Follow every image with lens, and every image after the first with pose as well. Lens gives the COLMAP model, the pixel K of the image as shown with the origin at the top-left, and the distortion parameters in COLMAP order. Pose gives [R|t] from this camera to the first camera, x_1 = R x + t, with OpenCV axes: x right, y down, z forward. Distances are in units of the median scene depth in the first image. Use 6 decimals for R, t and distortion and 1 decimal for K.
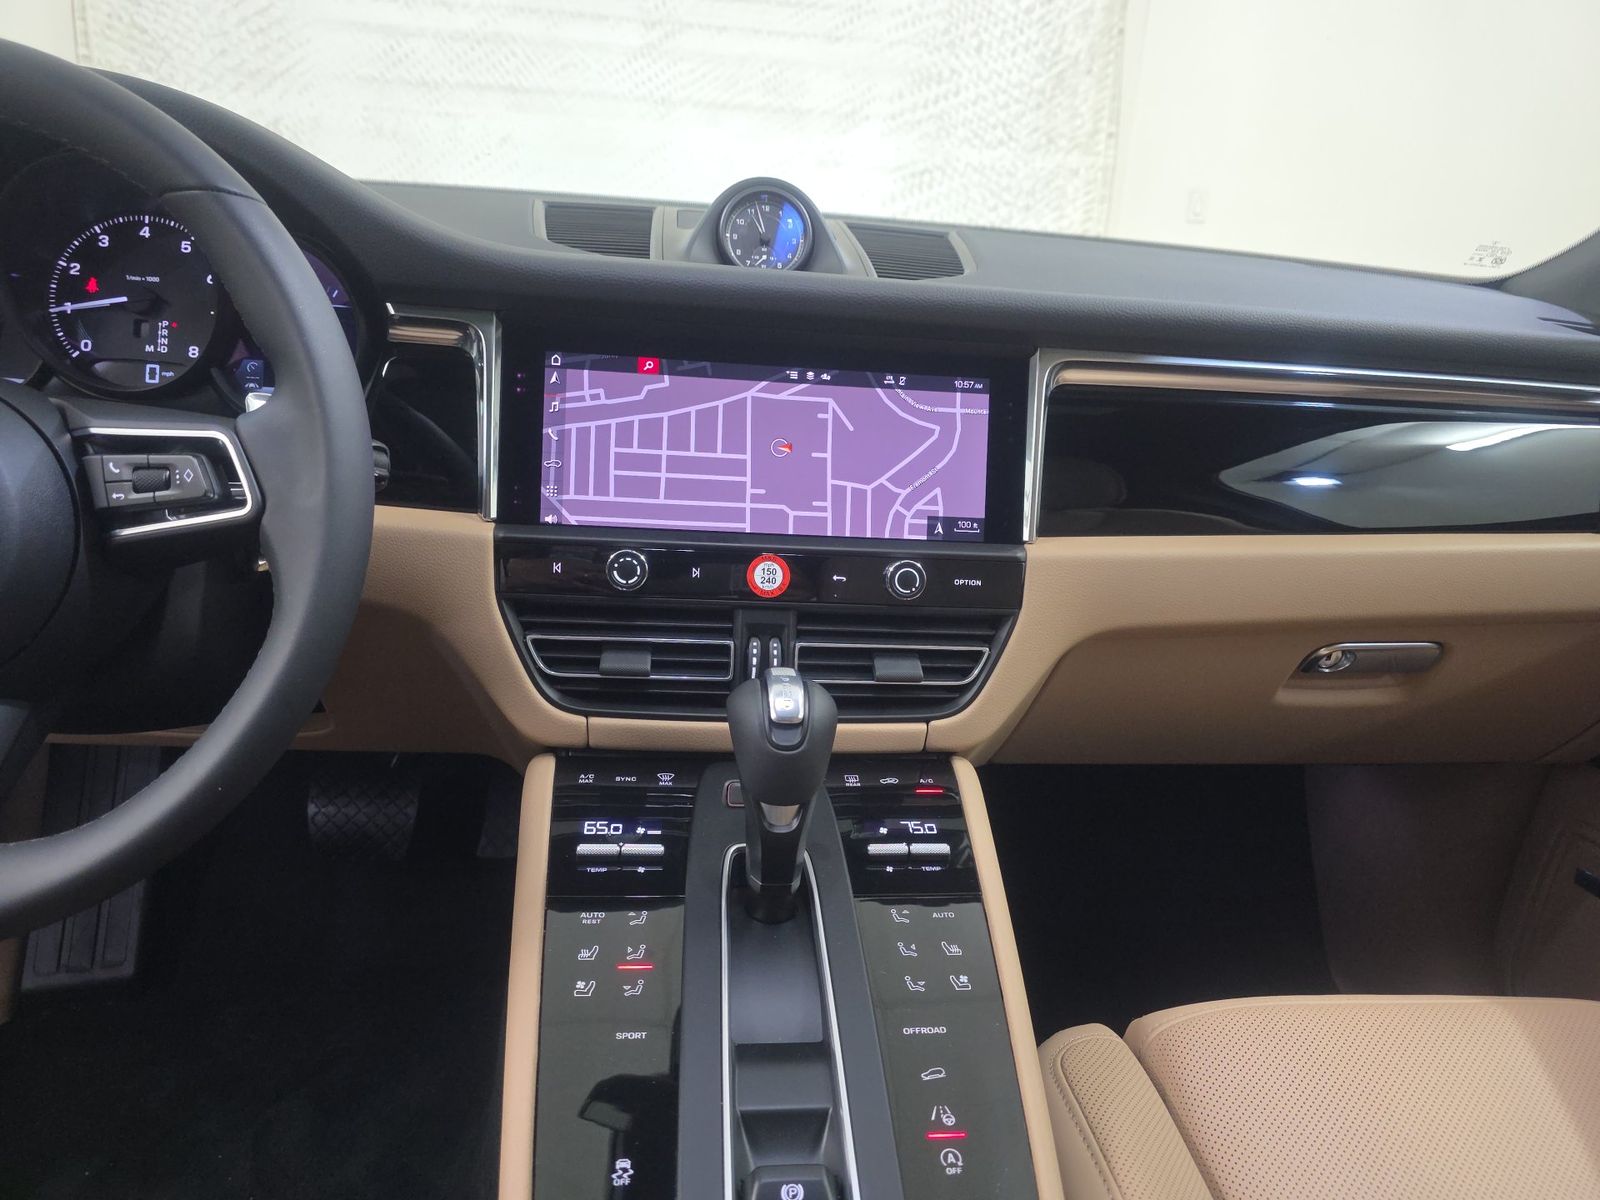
lens RADIAL K [[1073.5, 0, 800.0], [0, 1073.5, 600.0], [0, 0, 1]] dist [0.018302, -0.015500]
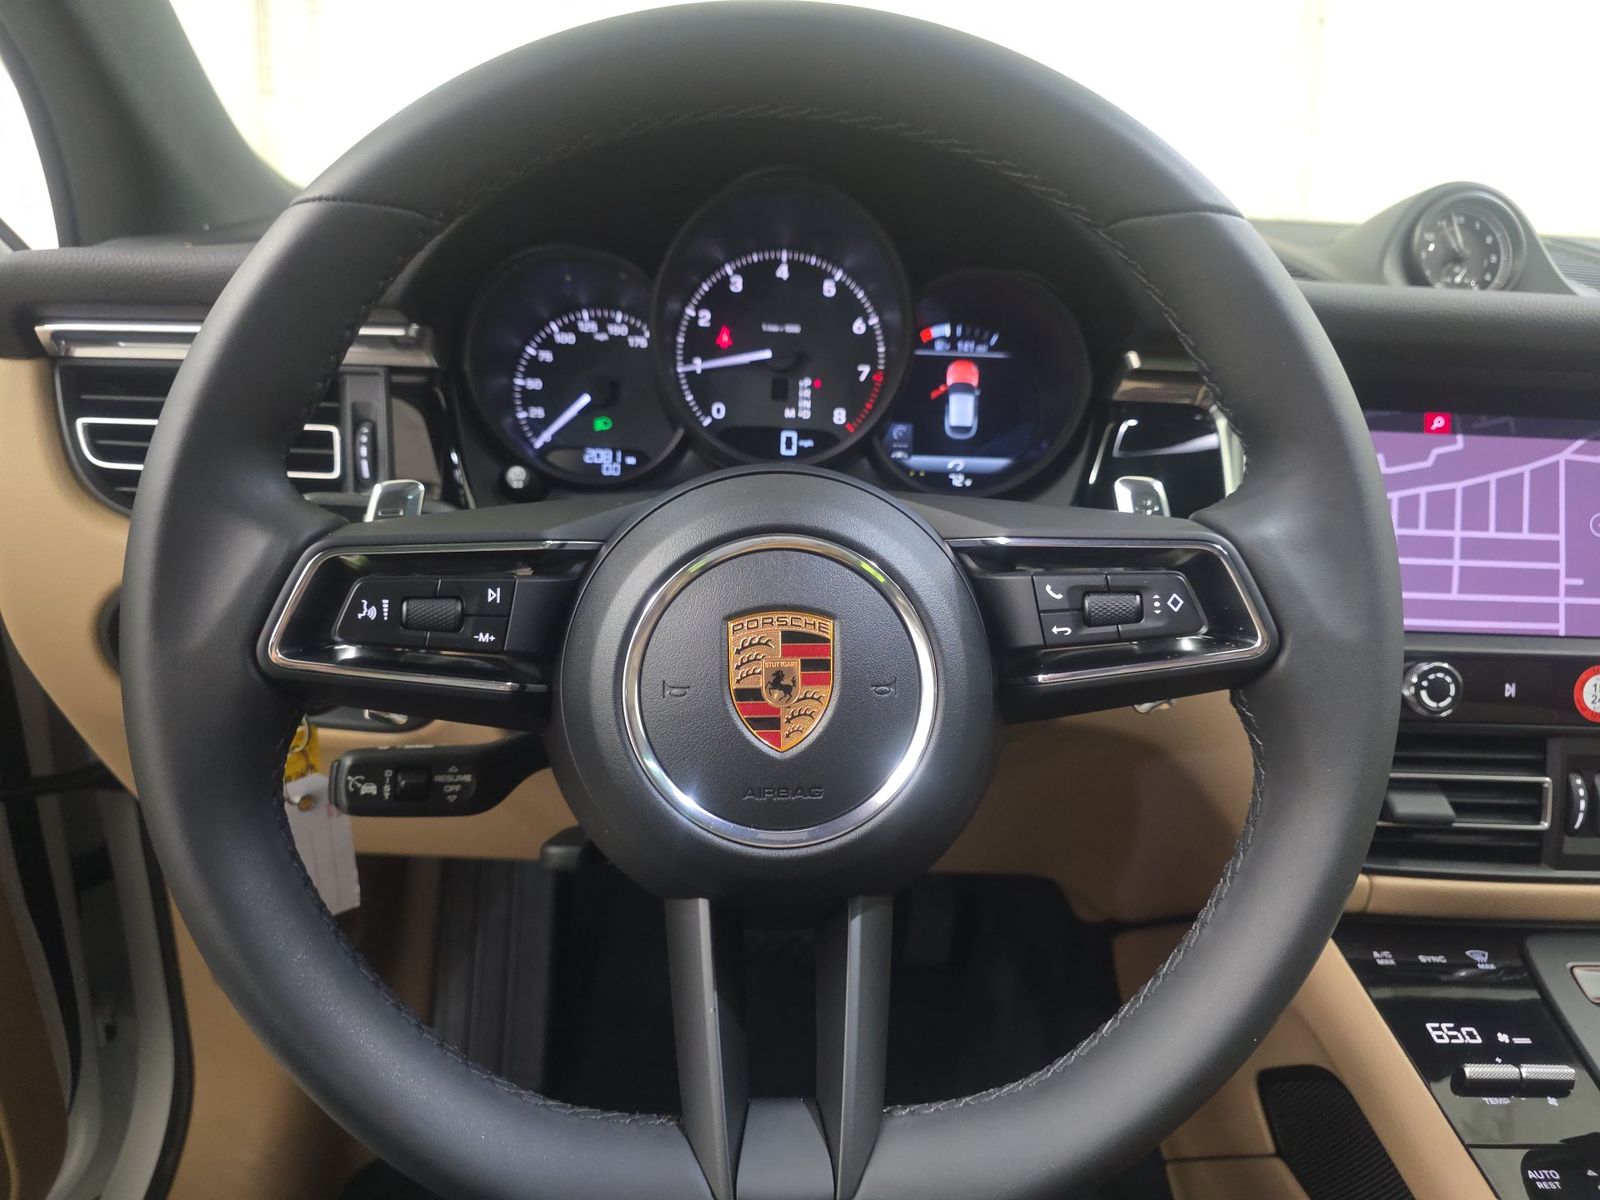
lens RADIAL K [[1114.0, 0, 799.6], [0, 1114.0, 578.0], [0, 0, 1]] dist [0.005150, -0.000513]
pose [[0.998301, -0.008795, -0.057603, -0.552514], [0.006061, 0.998854, -0.047471, -0.070083], [0.057955, 0.047042, 0.997210, 0.172411]]
